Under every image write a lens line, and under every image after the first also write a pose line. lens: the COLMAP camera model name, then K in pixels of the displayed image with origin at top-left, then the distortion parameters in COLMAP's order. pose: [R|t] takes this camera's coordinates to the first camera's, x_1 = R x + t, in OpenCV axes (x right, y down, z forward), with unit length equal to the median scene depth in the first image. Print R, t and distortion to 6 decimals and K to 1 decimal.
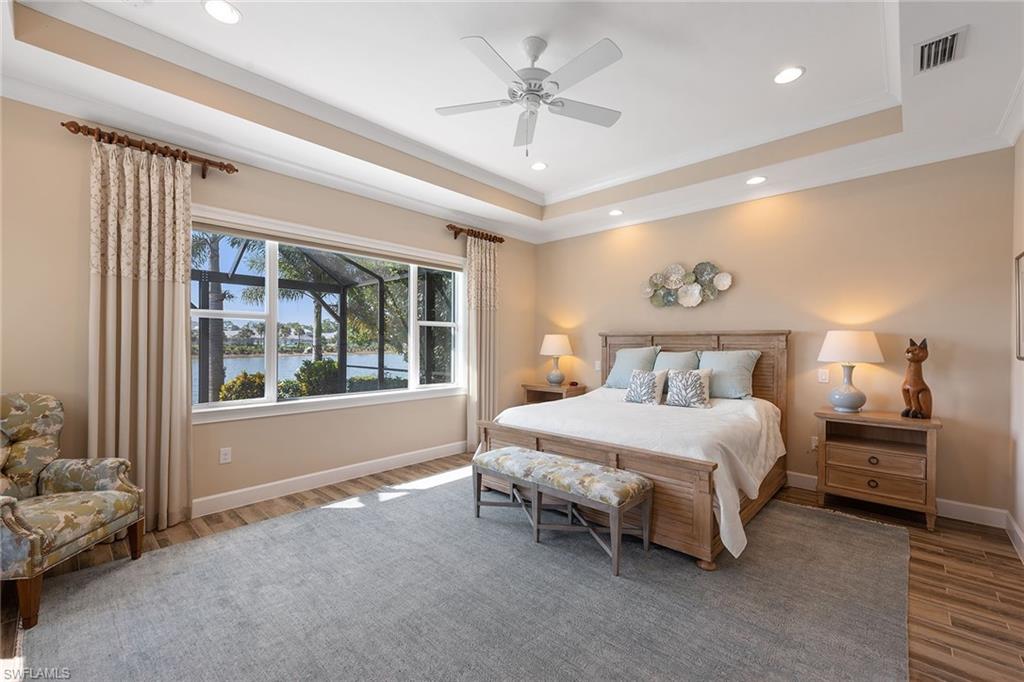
lens RADIAL K [[413.9, 0, 510.3], [0, 413.9, 340.2], [0, 0, 1]] dist [0.007412, 0.000104]
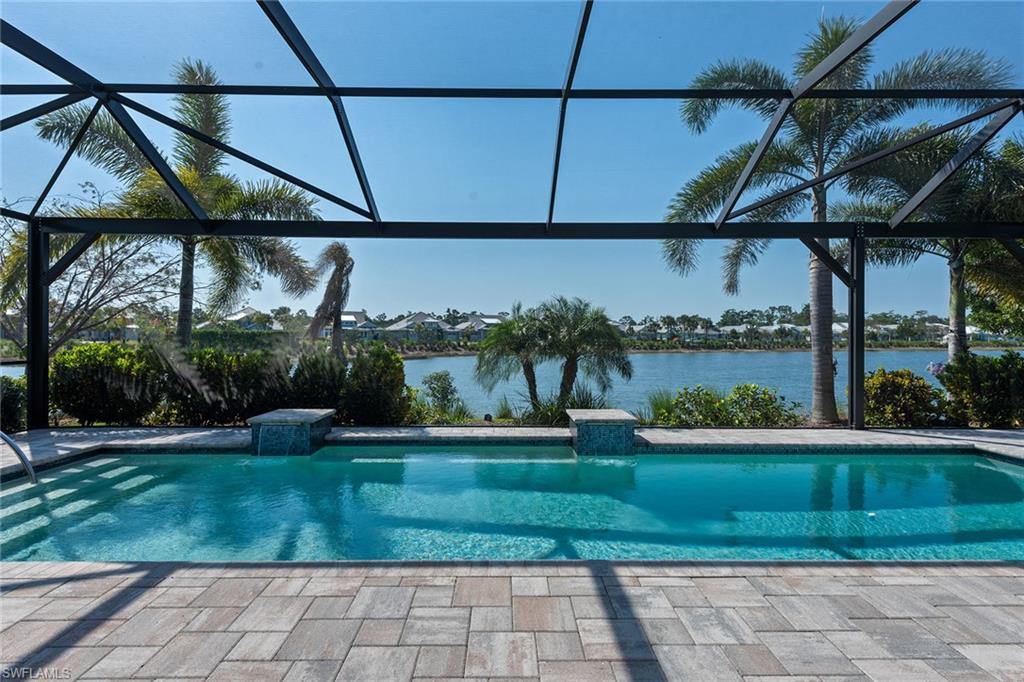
lens RADIAL K [[502.1, 0, 509.2], [0, 502.1, 322.7], [0, 0, 1]] dist [0.001983, 0.000245]
pose [[0.676463, -0.020976, -0.736178, -0.143500], [0.002056, 0.999644, -0.026595, 0.036347], [0.736474, 0.016477, 0.676265, -0.790639]]
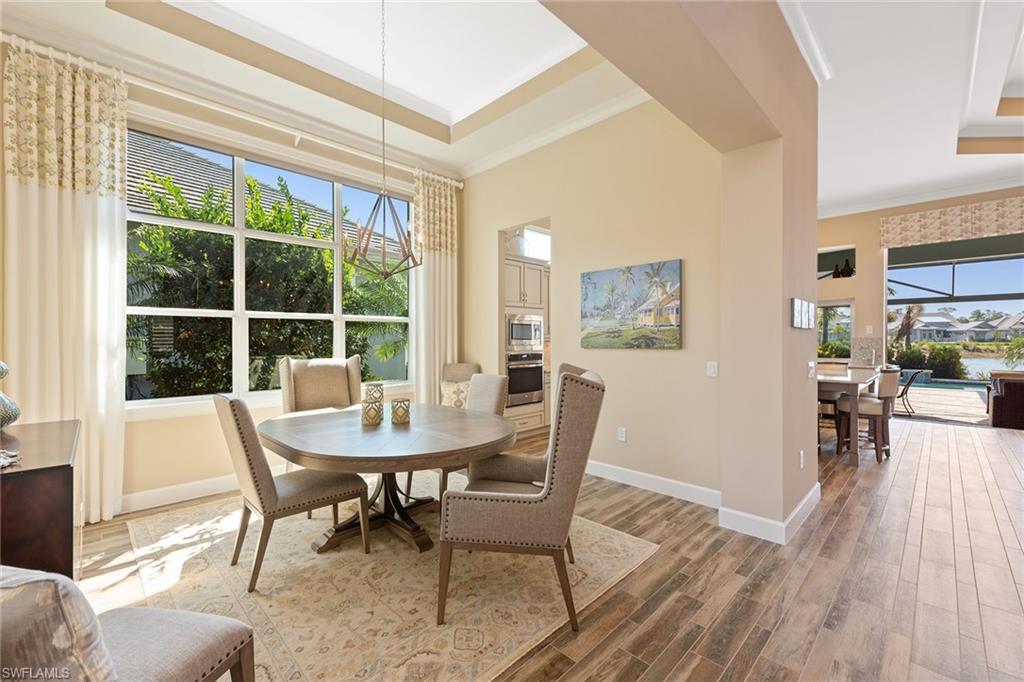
lens RADIAL K [[425.2, 0, 510.7], [0, 425.2, 338.3], [0, 0, 1]] dist [0.003316, 0.000116]
pose [[-0.060443, -0.001604, -0.998170, 1.834785], [0.008902, 0.999958, -0.002146, -0.017756], [0.998132, -0.009016, -0.060426, -3.132411]]
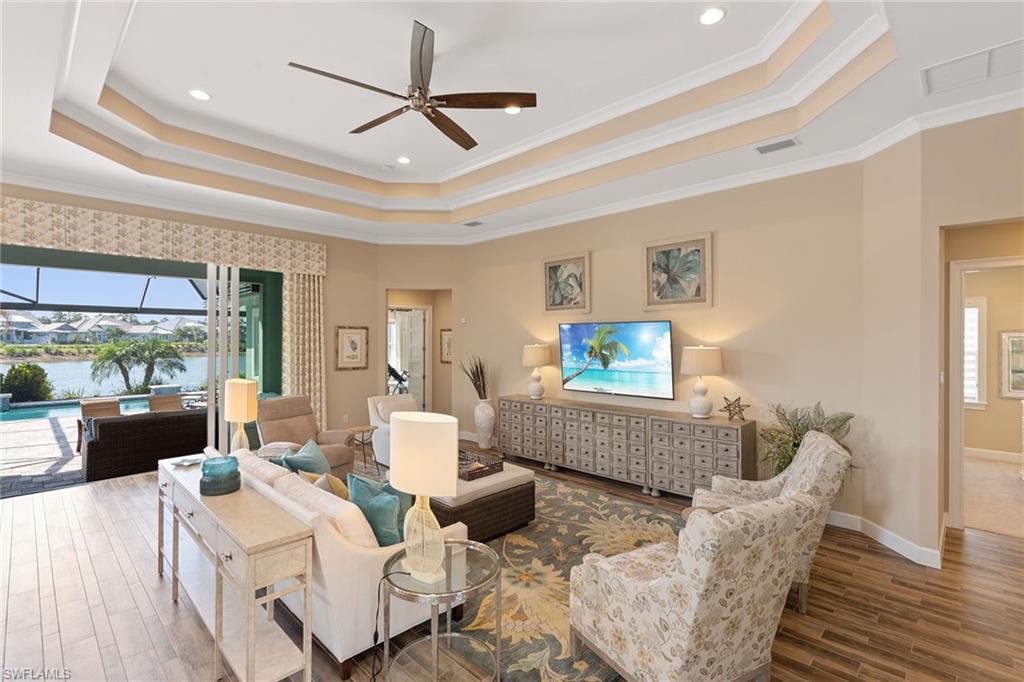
lens RADIAL K [[469.3, 0, 507.9], [0, 469.3, 340.2], [0, 0, 1]] dist [0.023374, -0.010650]
pose [[0.999032, 0.001619, -0.043961, 1.560550], [-0.001219, 0.999958, 0.009118, -0.106333], [0.043974, -0.009055, 0.998992, -2.896585]]
